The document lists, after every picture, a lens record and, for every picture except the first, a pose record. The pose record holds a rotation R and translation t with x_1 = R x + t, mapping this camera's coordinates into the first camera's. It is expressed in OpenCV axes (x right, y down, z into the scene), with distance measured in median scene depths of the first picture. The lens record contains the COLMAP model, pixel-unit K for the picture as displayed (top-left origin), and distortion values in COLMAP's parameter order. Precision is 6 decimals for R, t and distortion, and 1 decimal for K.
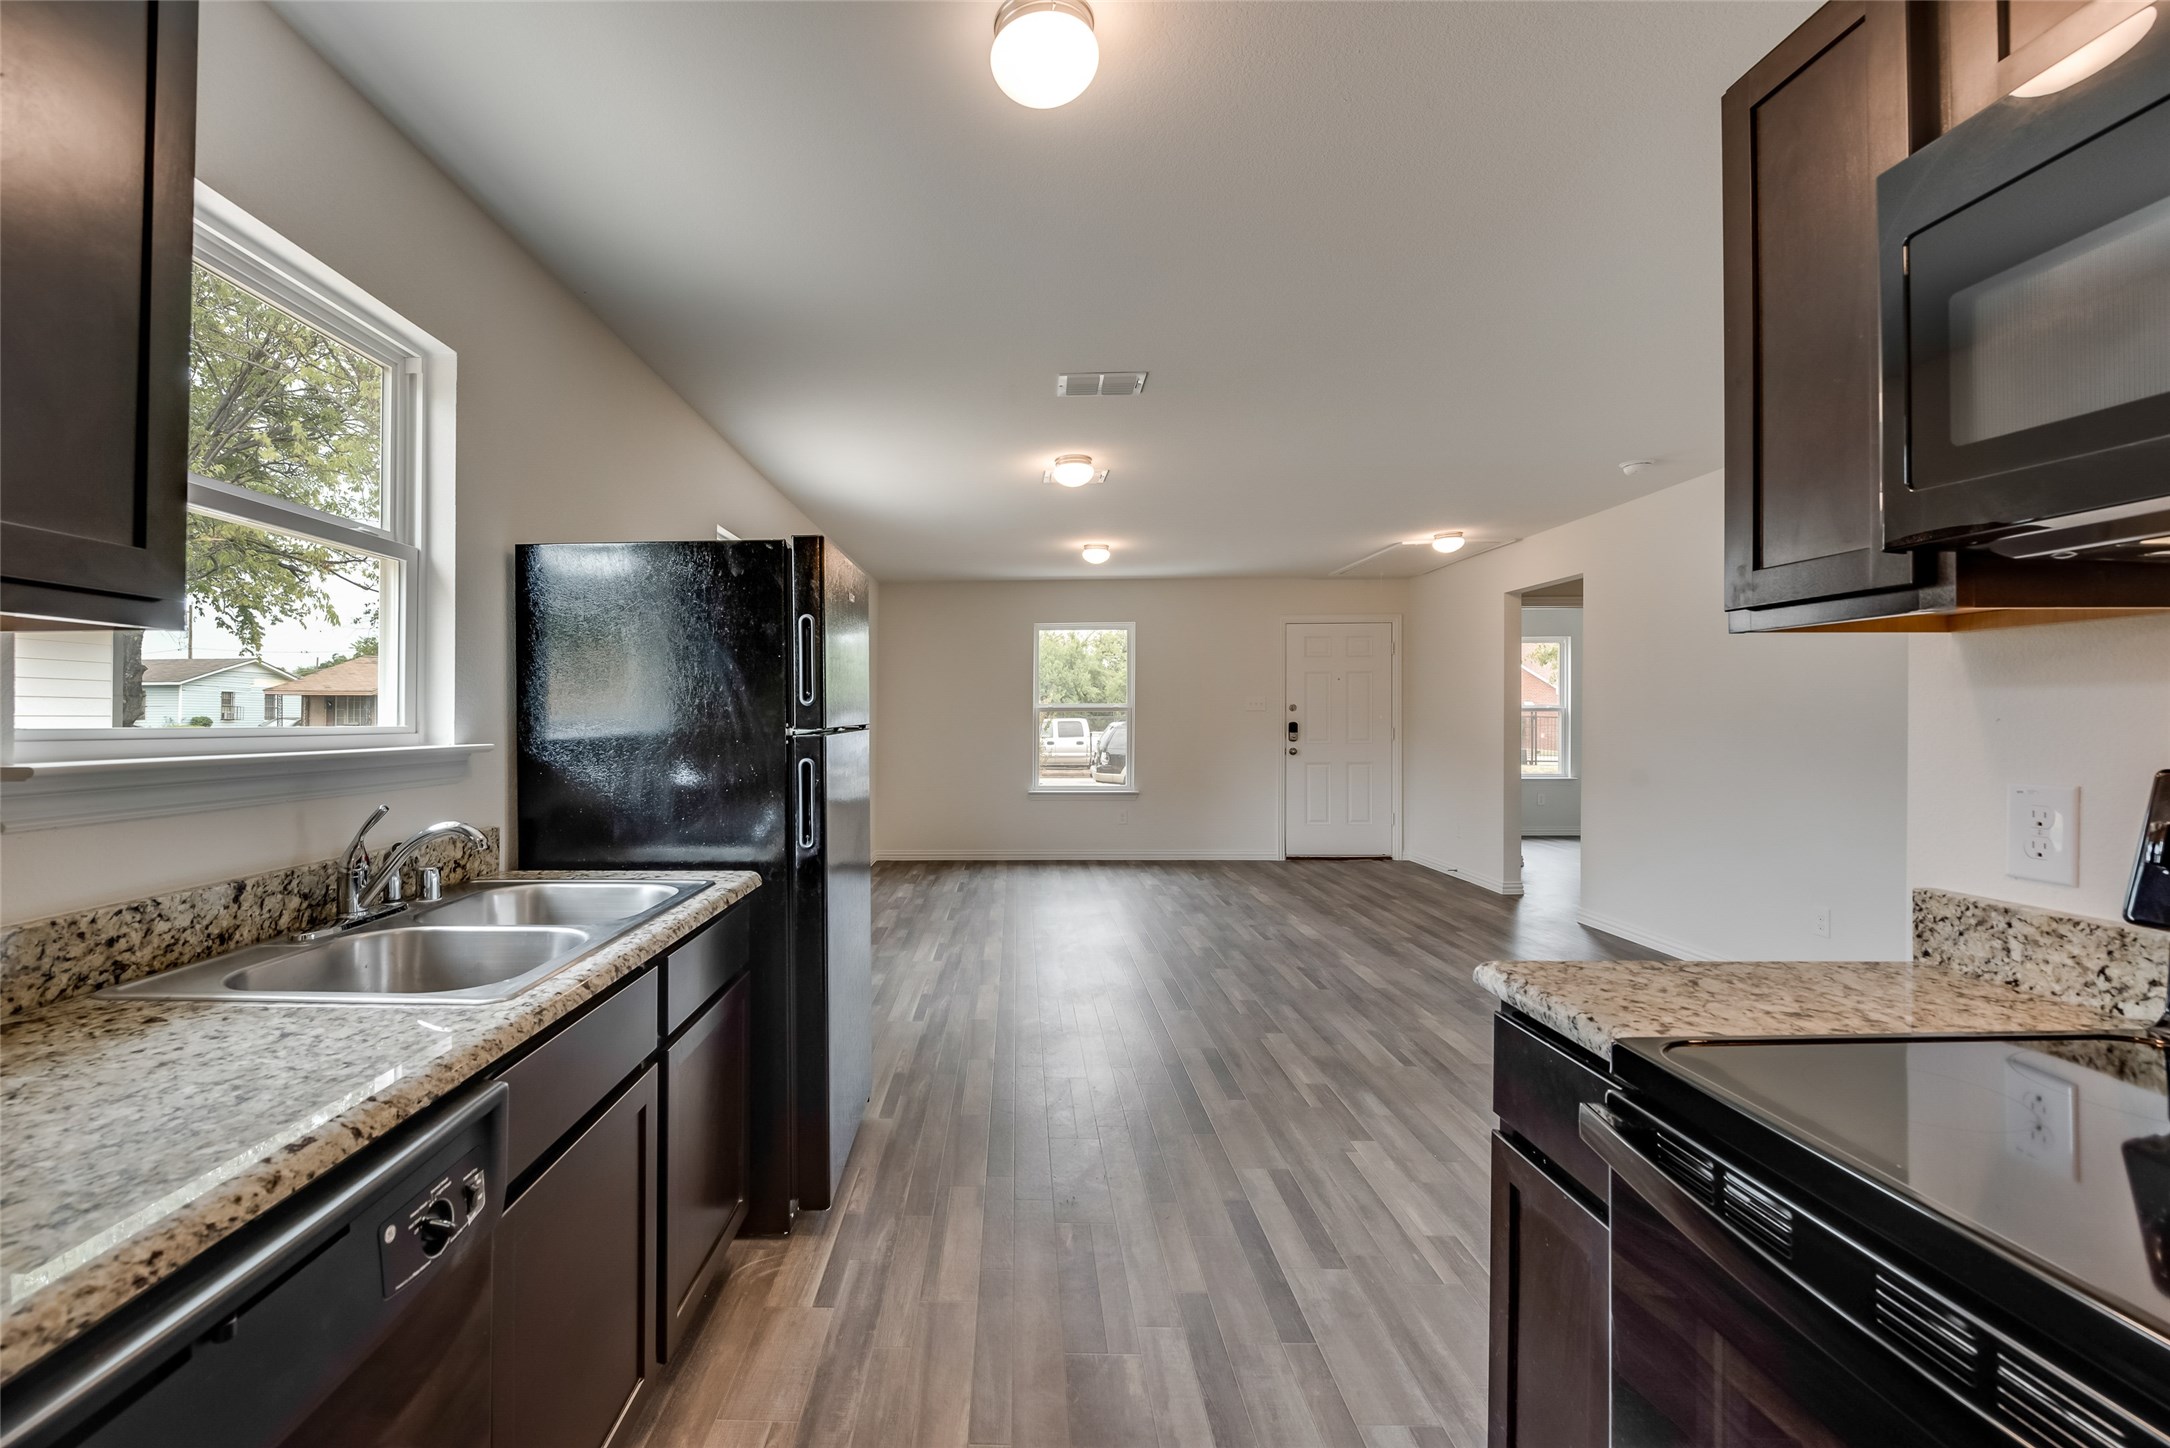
lens RADIAL K [[870.2, 0, 999.8], [0, 870.2, 712.3], [0, 0, 1]] dist [-0.004345, -0.001761]
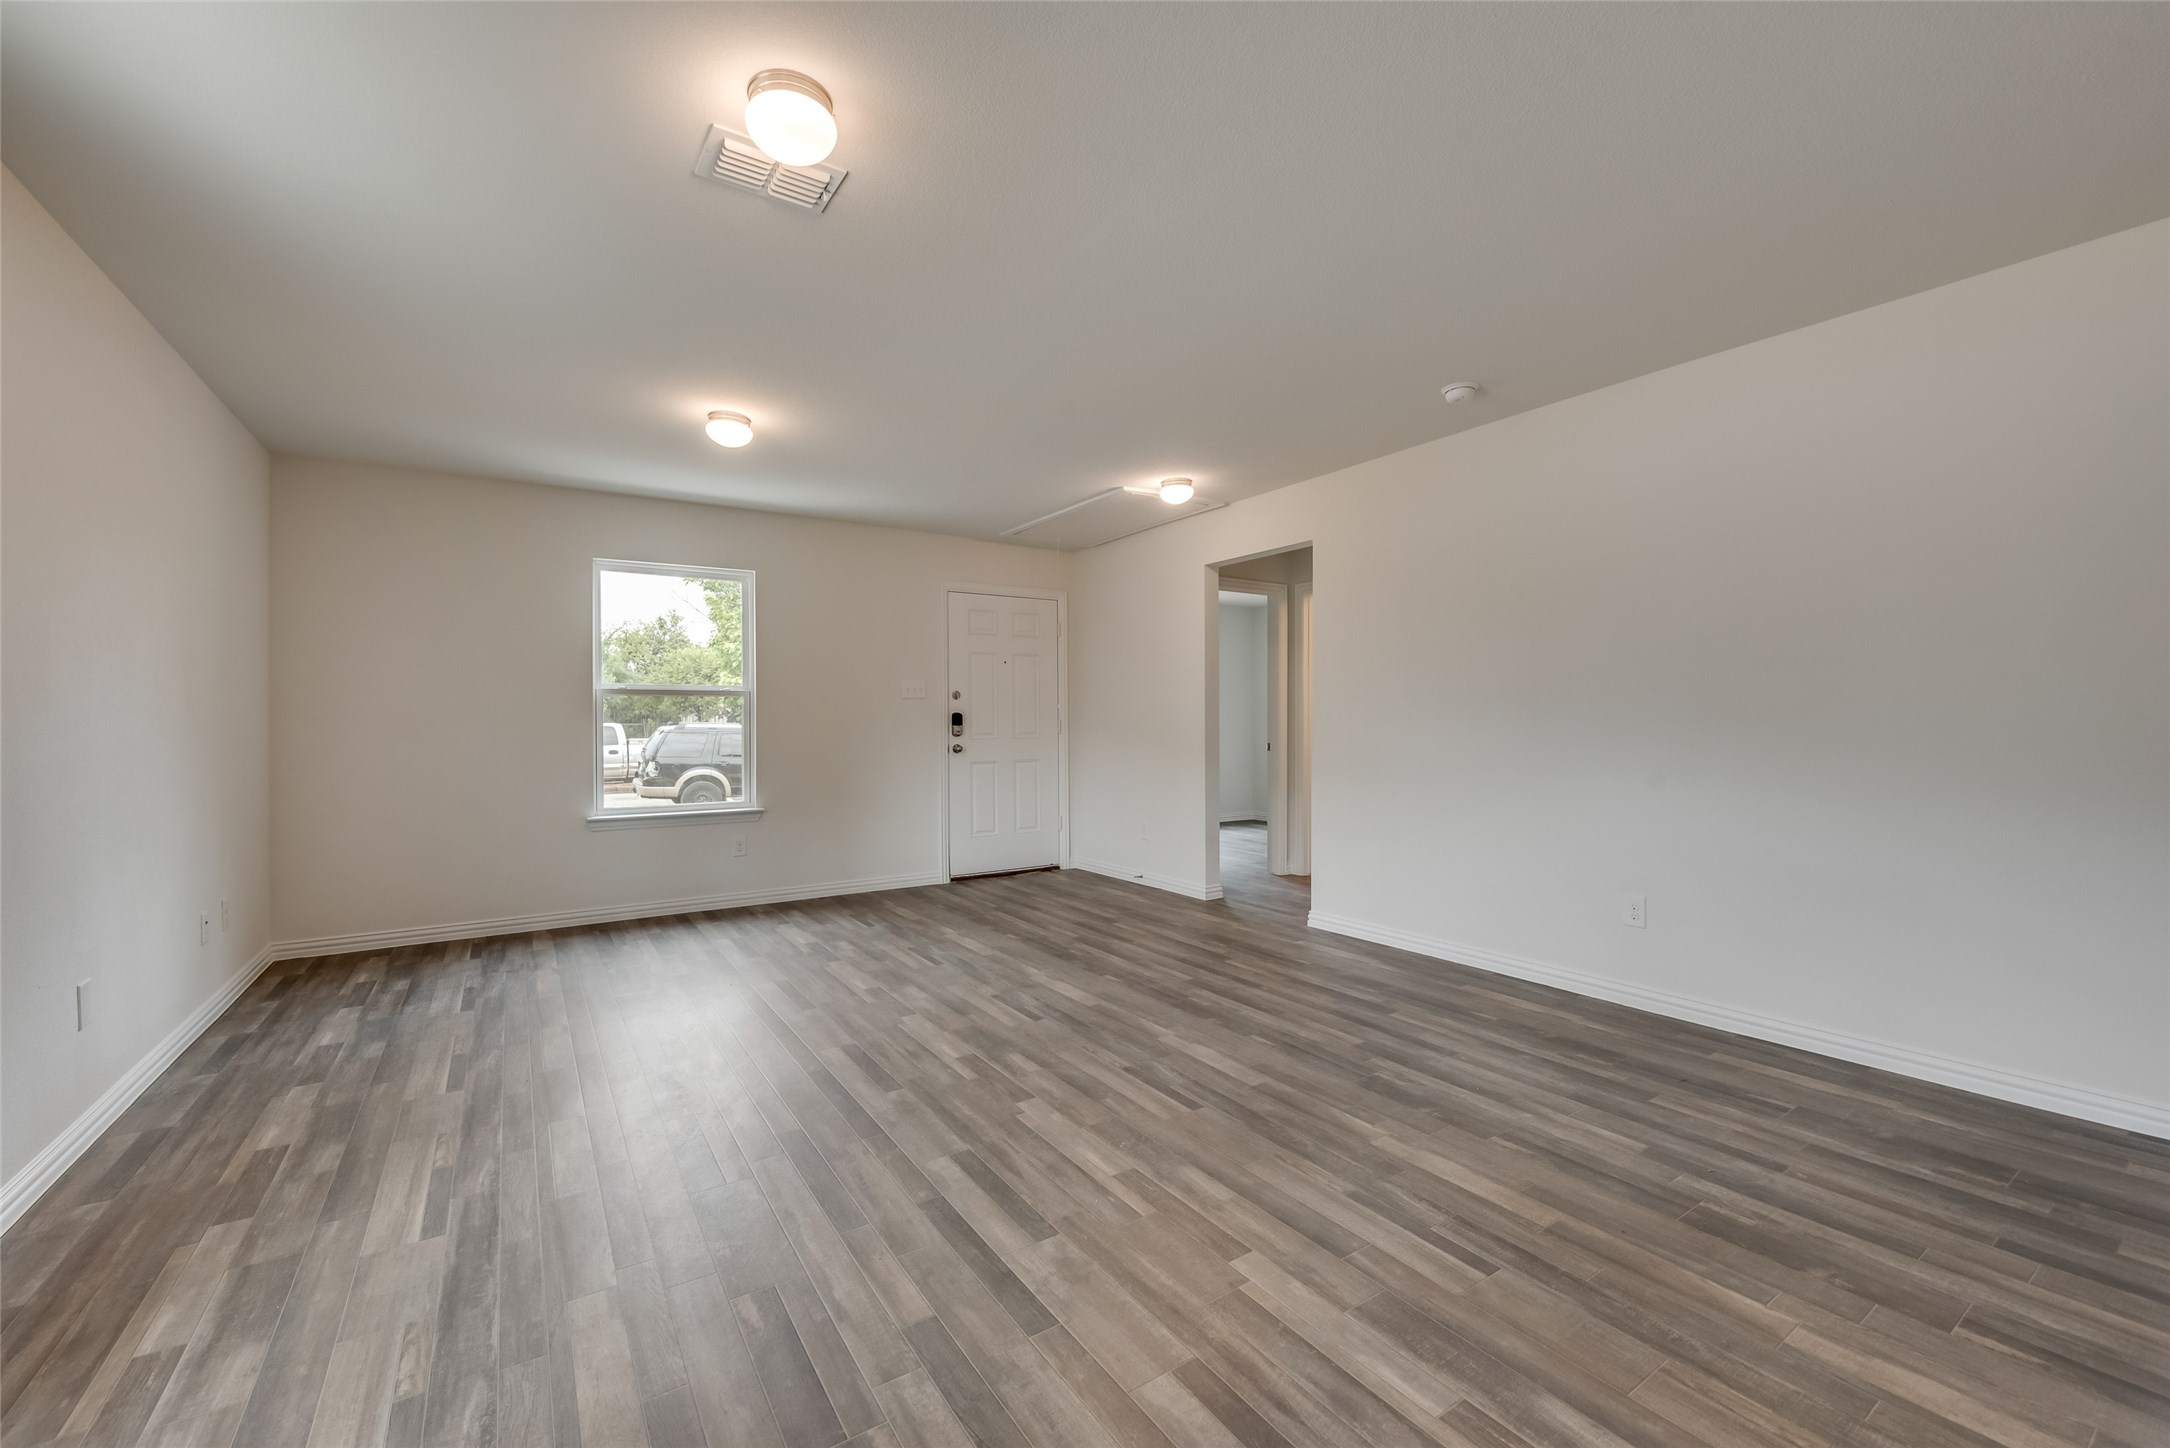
lens RADIAL K [[857.8, 0, 1065.3], [0, 857.8, 713.0], [0, 0, 1]] dist [-0.003697, -0.003020]
pose [[0.829617, 0.004145, 0.558318, -0.059738], [0.000823, 0.999962, -0.008647, 0.040539], [-0.558333, 0.007633, 0.829582, 0.584554]]
